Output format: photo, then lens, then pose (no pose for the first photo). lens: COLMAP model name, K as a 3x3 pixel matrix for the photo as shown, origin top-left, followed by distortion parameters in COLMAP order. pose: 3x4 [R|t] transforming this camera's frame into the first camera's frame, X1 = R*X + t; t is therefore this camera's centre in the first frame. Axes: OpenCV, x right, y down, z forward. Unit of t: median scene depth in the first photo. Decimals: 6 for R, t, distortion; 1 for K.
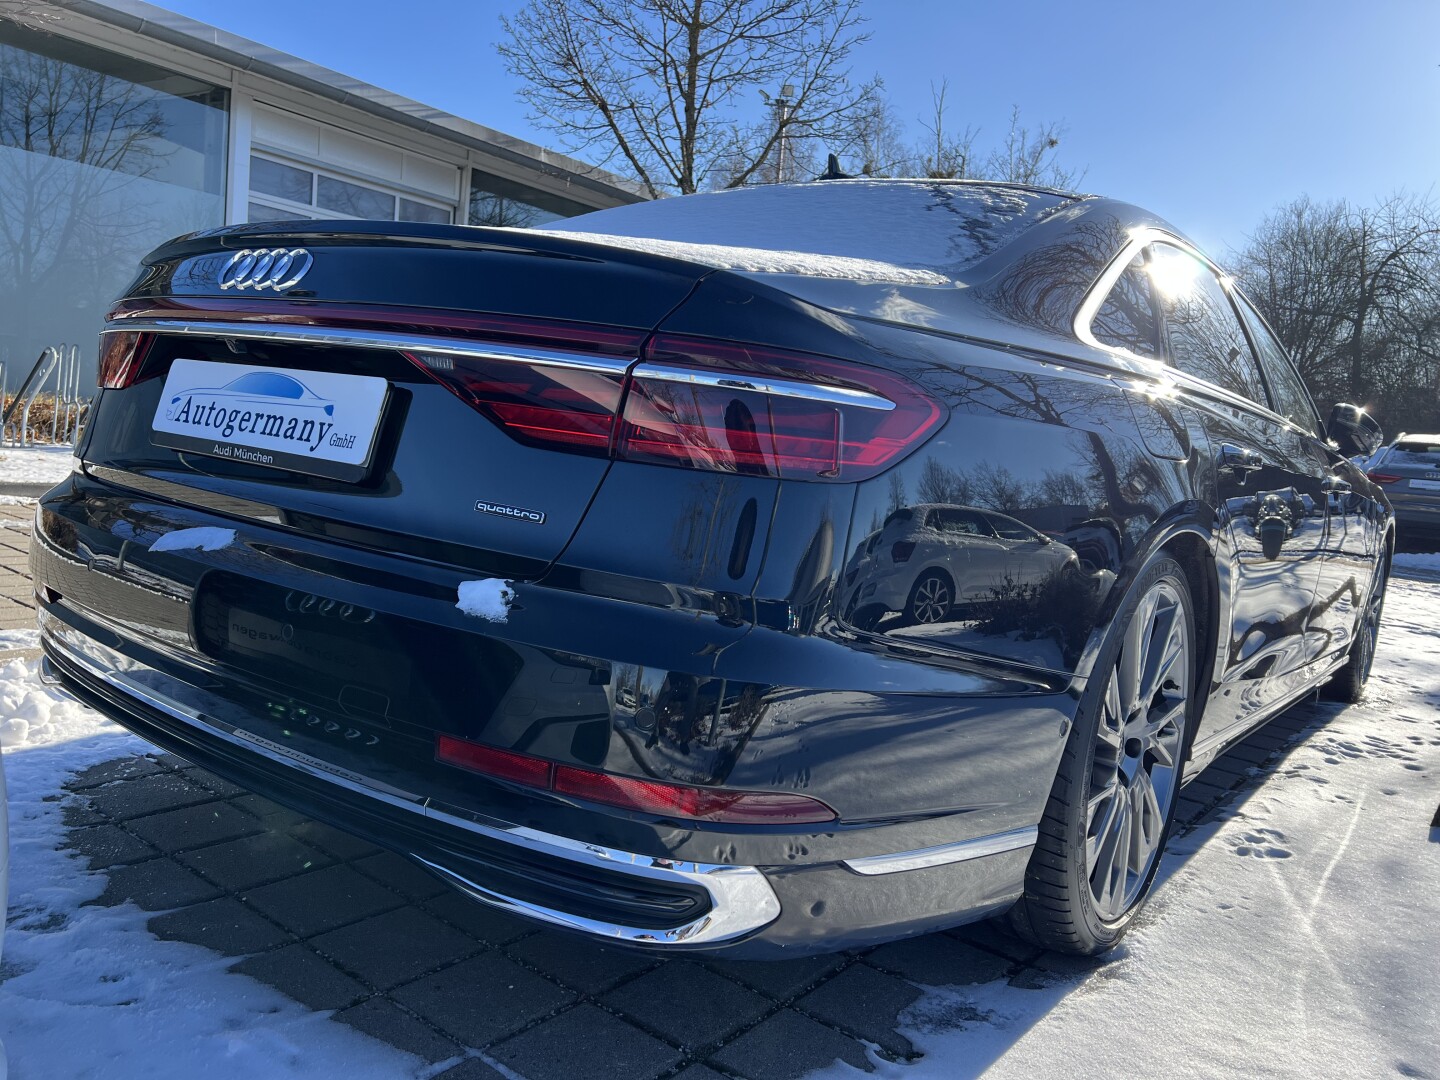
lens RADIAL K [[1098.0, 0, 720.0], [0, 1098.0, 540.0], [0, 0, 1]] dist [0.050167, -0.050229]
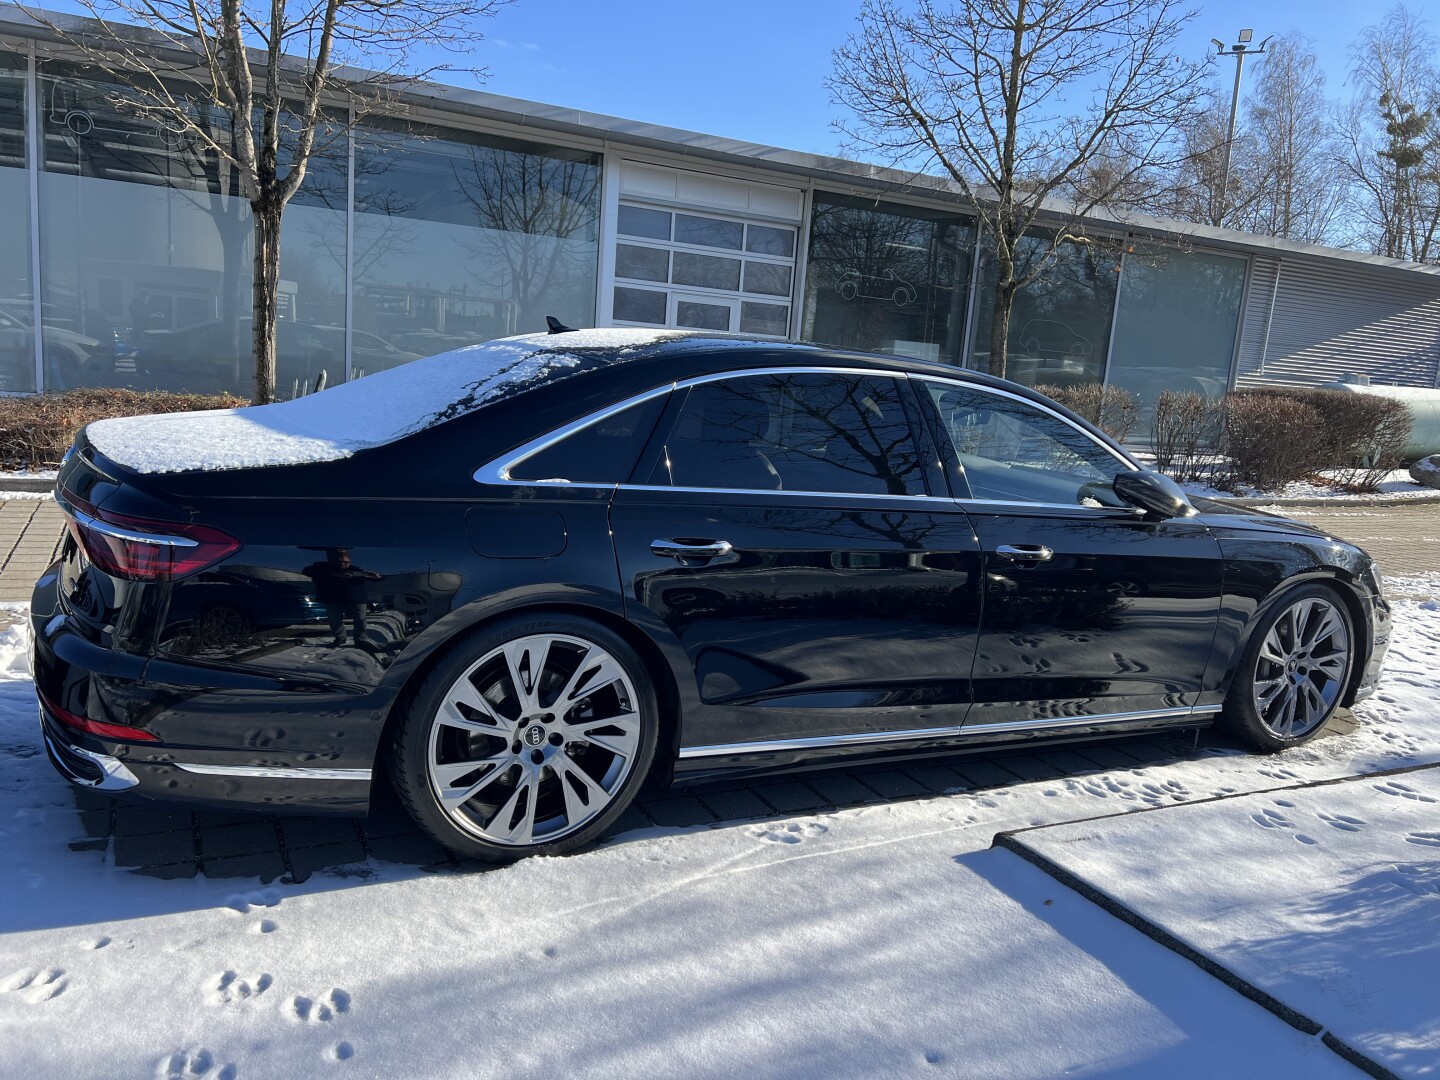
lens RADIAL K [[1081.9, 0, 705.1], [0, 1081.9, 543.5], [0, 0, 1]] dist [0.059051, -0.052705]
pose [[0.899878, 0.045717, -0.433739, 1.334542], [-0.032504, 0.998755, 0.037835, -0.163616], [0.434929, -0.019949, 0.900244, -0.286972]]
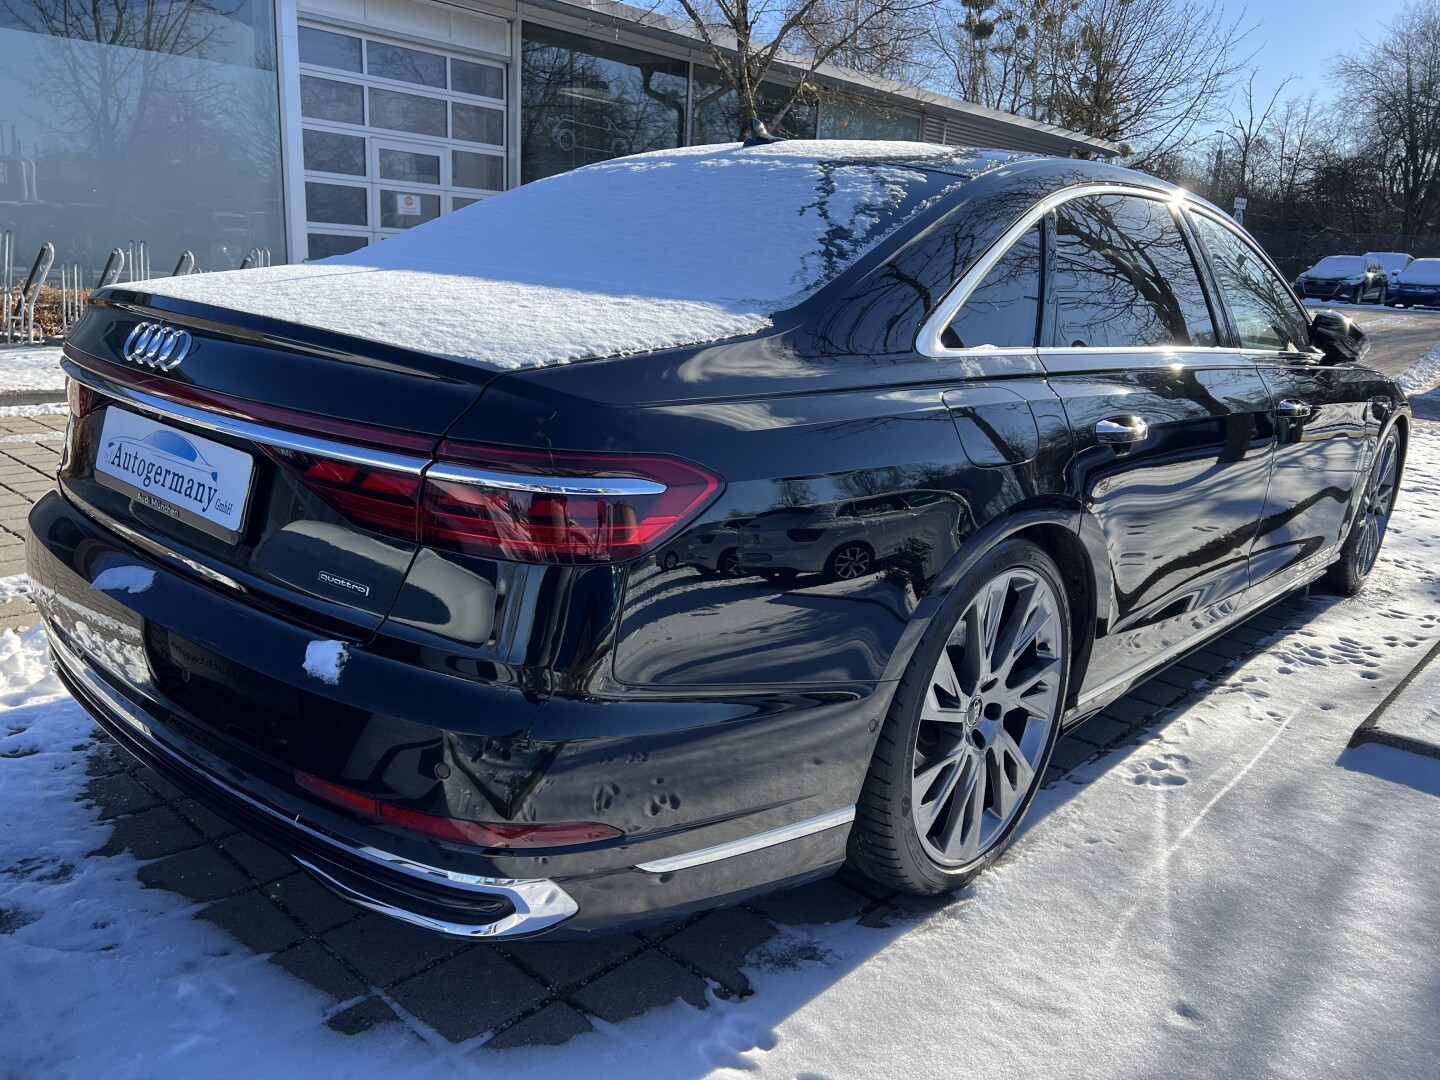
lens RADIAL K [[1098.0, 0, 720.0], [0, 1098.0, 540.0], [0, 0, 1]] dist [0.050167, -0.050229]
pose [[0.995829, -0.017437, -0.089552, 0.226569], [0.030329, 0.989012, 0.144694, -0.165409], [0.086045, -0.146806, 0.985416, -0.090880]]
